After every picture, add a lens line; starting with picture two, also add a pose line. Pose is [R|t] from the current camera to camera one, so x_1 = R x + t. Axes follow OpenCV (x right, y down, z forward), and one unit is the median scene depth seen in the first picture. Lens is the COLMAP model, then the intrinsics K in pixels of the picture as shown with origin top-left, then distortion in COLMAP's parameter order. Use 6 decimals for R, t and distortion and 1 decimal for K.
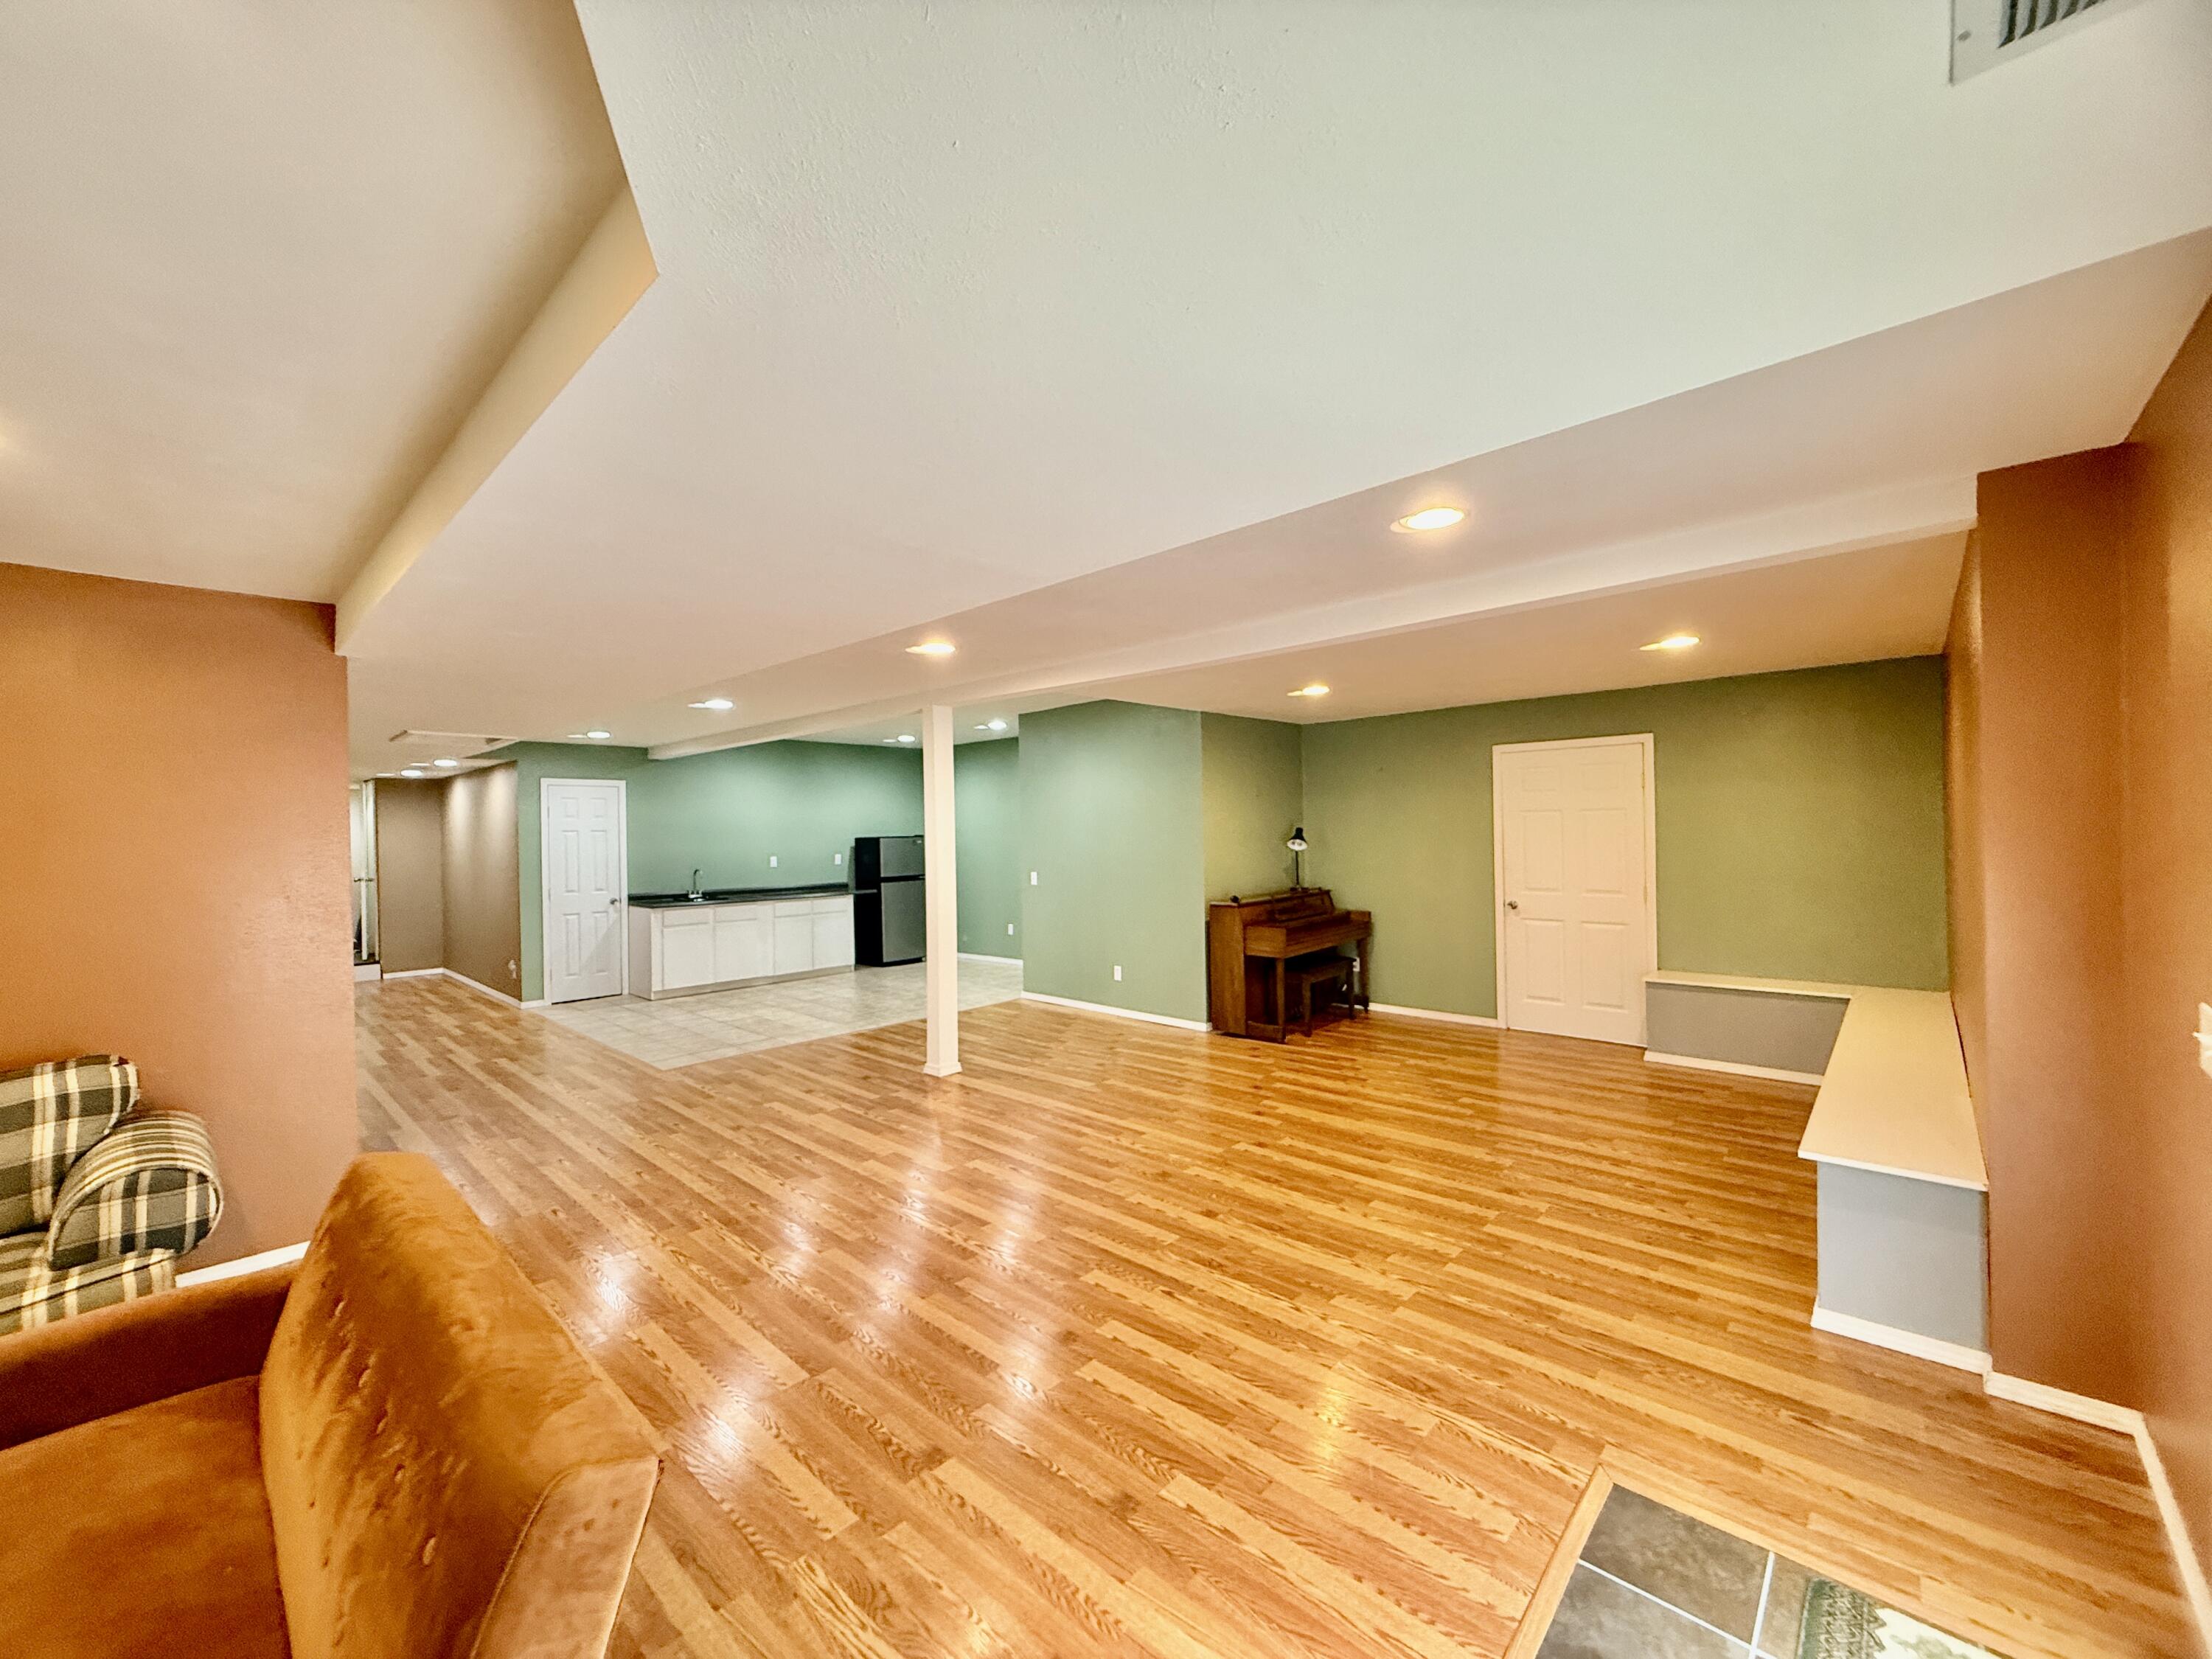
lens RADIAL K [[882.5, 0, 1122.1], [0, 882.5, 827.0], [0, 0, 1]] dist [-0.000250, 0.000402]
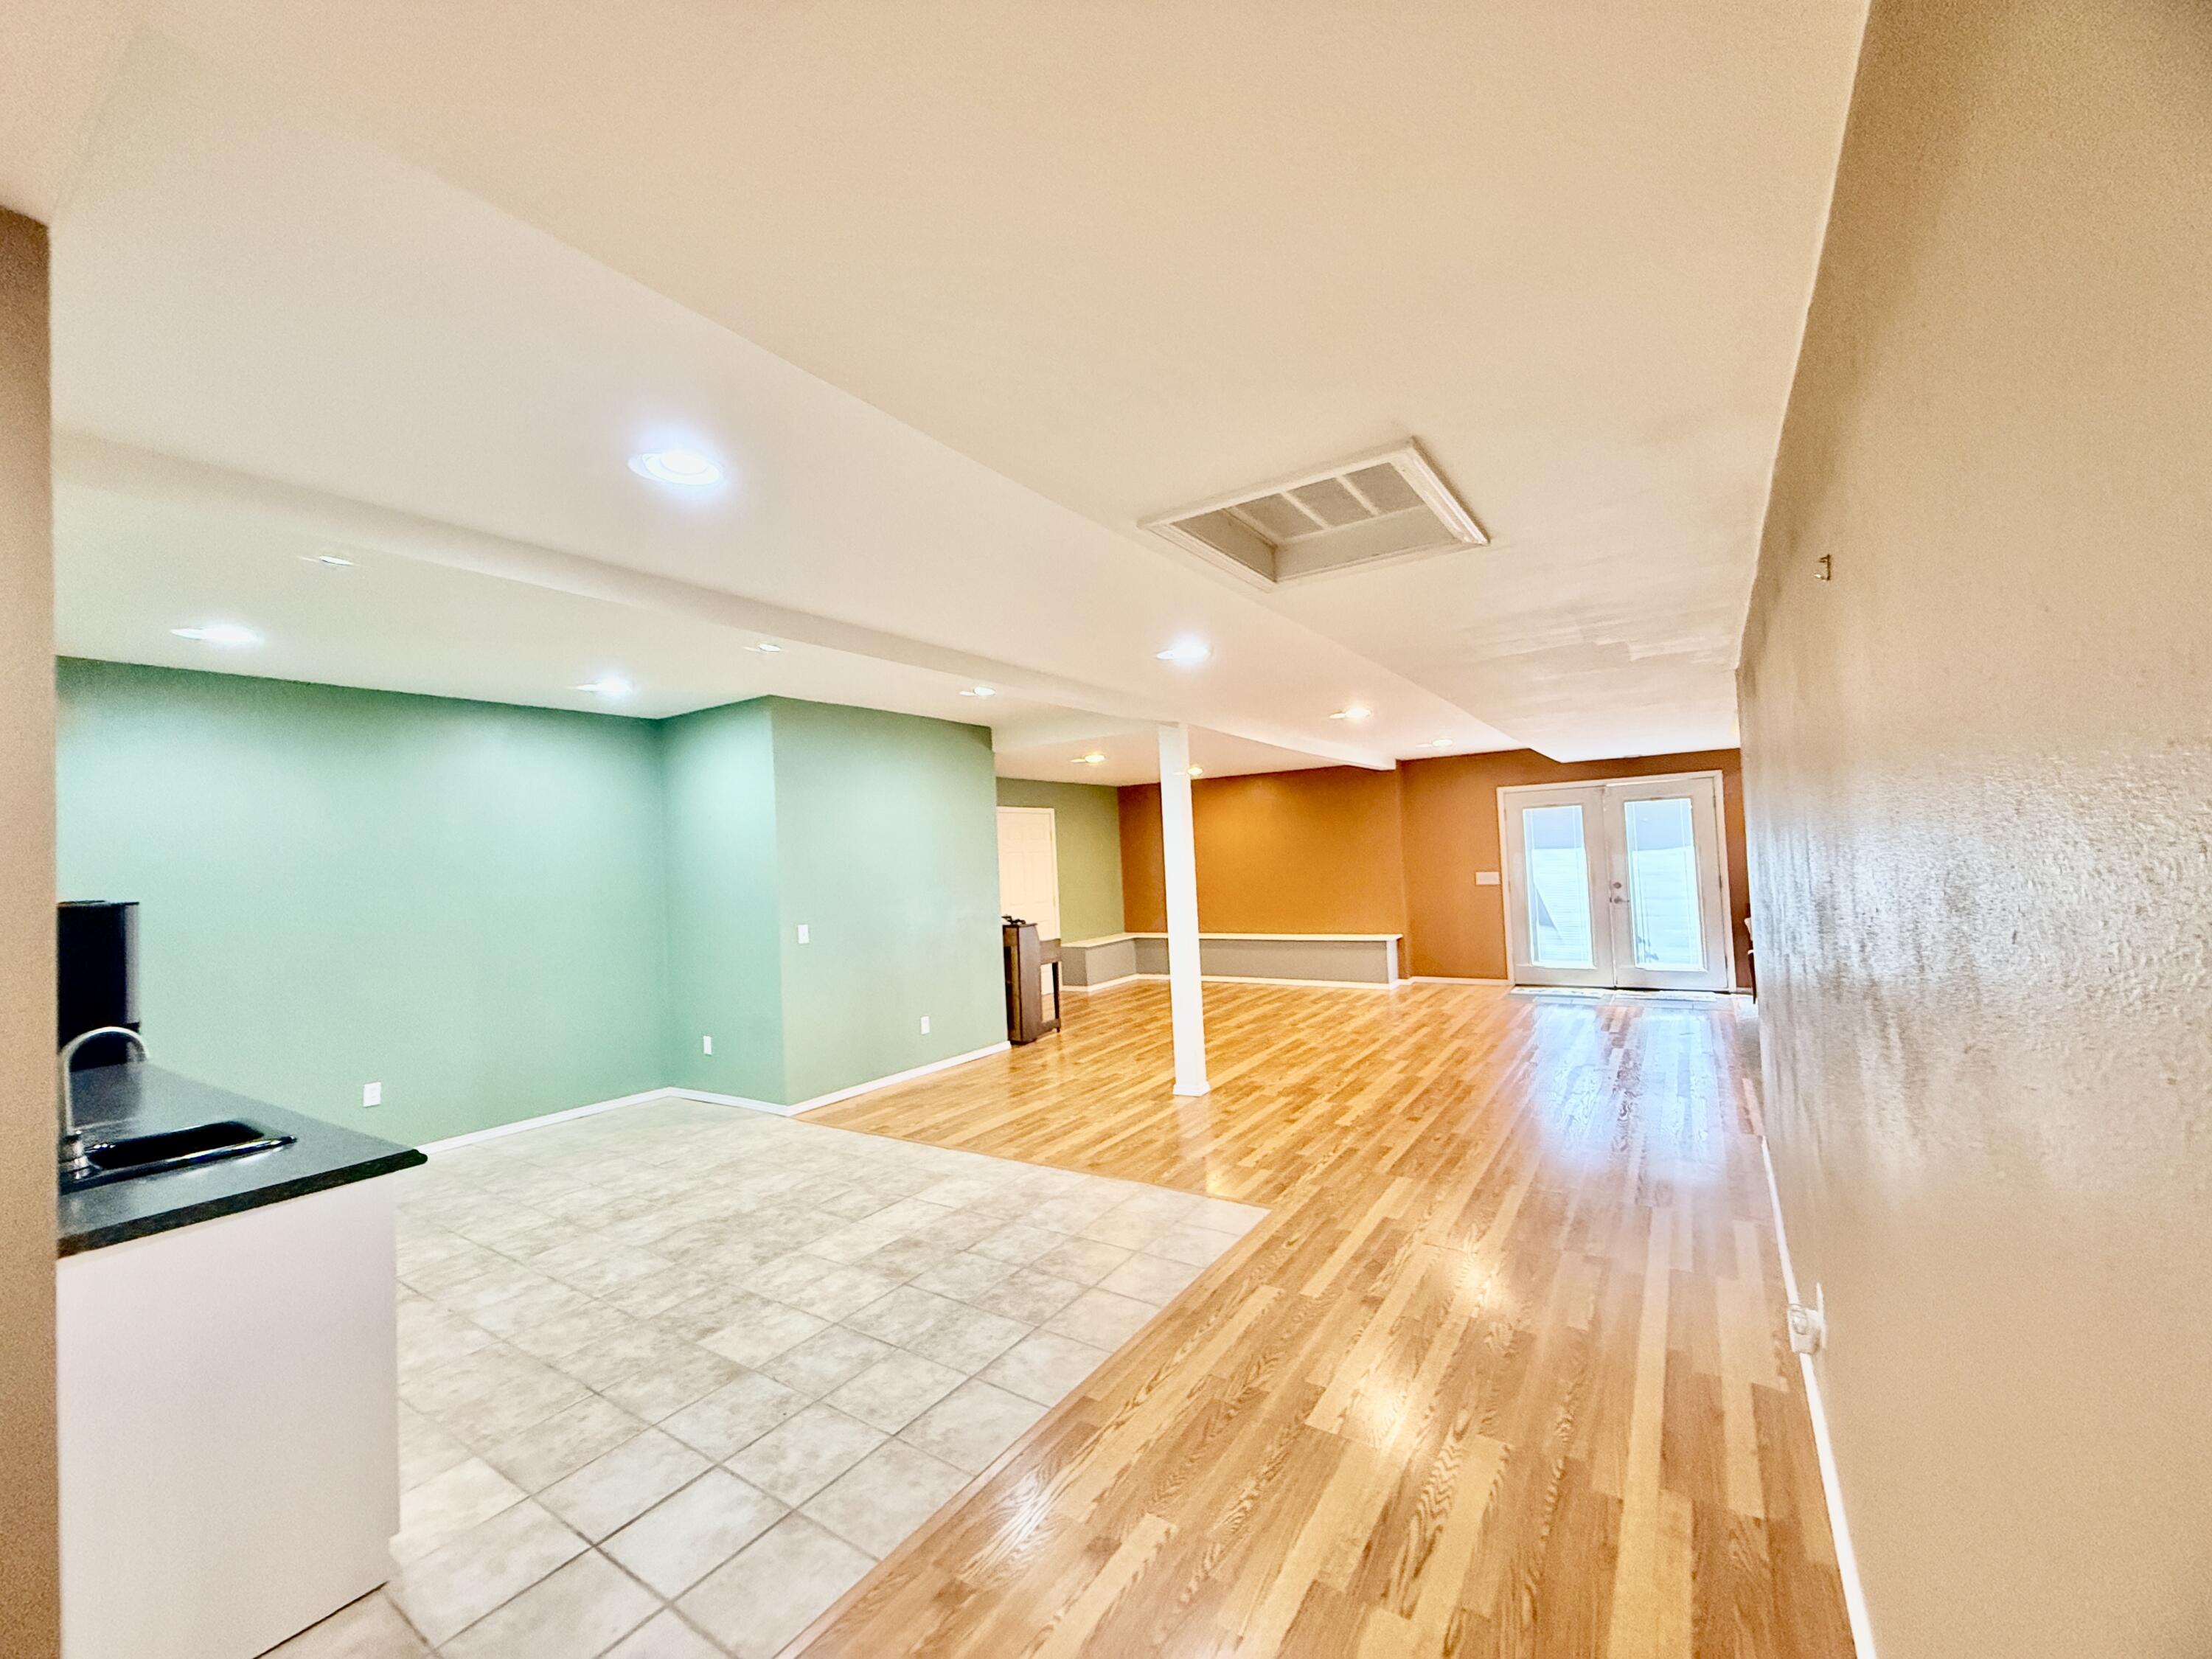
lens RADIAL K [[882.5, 0, 1119.1], [0, 882.5, 833.4], [0, 0, 1]] dist [-0.000250, 0.000402]
pose [[-0.165121, 0.056165, 0.984673, -1.252873], [0.046484, 0.997711, -0.049114, 0.044850], [-0.985177, 0.037662, -0.167354, 1.340124]]
